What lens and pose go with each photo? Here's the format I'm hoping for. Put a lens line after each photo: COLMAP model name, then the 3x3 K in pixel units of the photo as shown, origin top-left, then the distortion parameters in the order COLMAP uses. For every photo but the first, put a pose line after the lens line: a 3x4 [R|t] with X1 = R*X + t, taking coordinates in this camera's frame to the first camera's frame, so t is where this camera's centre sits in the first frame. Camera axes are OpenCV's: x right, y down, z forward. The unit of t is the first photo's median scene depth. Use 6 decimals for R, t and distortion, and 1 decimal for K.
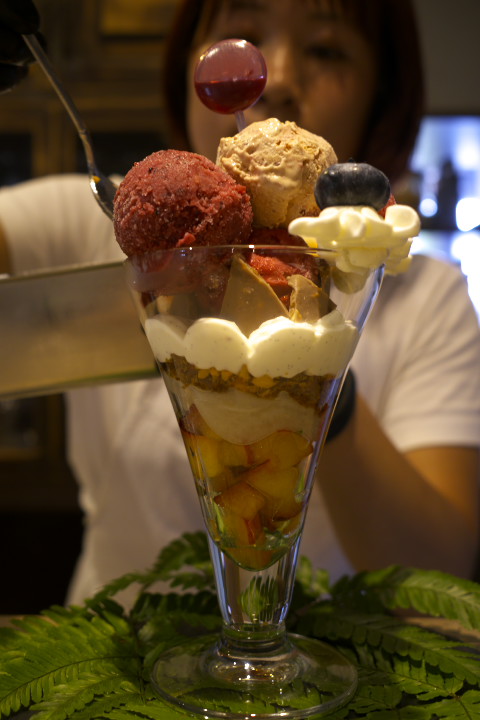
lens RADIAL K [[756.7, 0, 240.0], [0, 756.7, 360.0], [0, 0, 1]] dist [-0.026415, -0.012172]
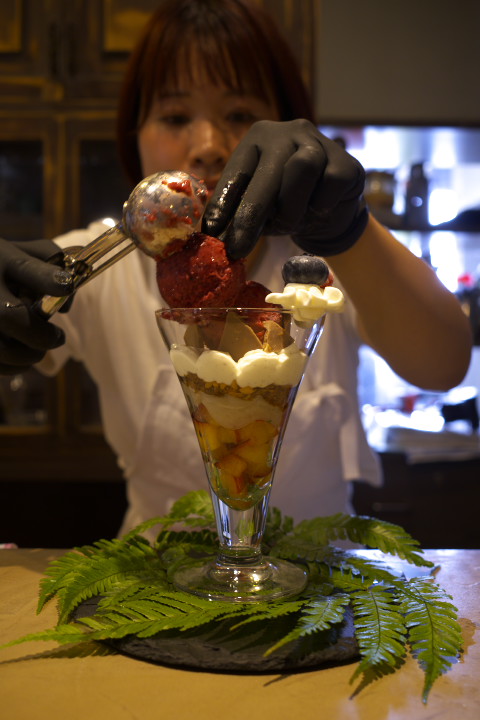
lens RADIAL K [[756.7, 0, 240.0], [0, 756.7, 360.0], [0, 0, 1]] dist [-0.026415, -0.012172]
pose [[0.999843, 0.002625, 0.017510, -0.010406], [-0.003182, 0.999487, 0.031868, -0.082104], [-0.017417, -0.031918, 0.999339, -0.562359]]
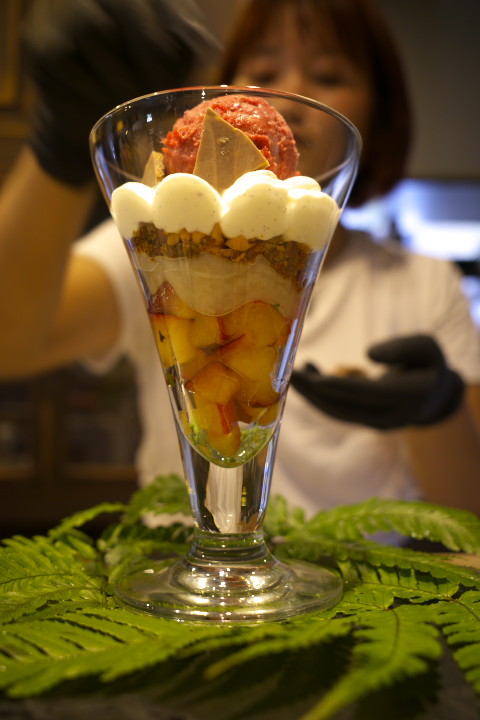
lens RADIAL K [[653.7, 0, 240.0], [0, 653.7, 360.0], [0, 0, 1]] dist [-0.013110, 0.001081]
pose [[0.999300, -0.002310, 0.037329, 0.003218], [0.005258, 0.996855, -0.079071, 0.223533], [-0.037029, 0.079211, 0.996170, 0.206143]]
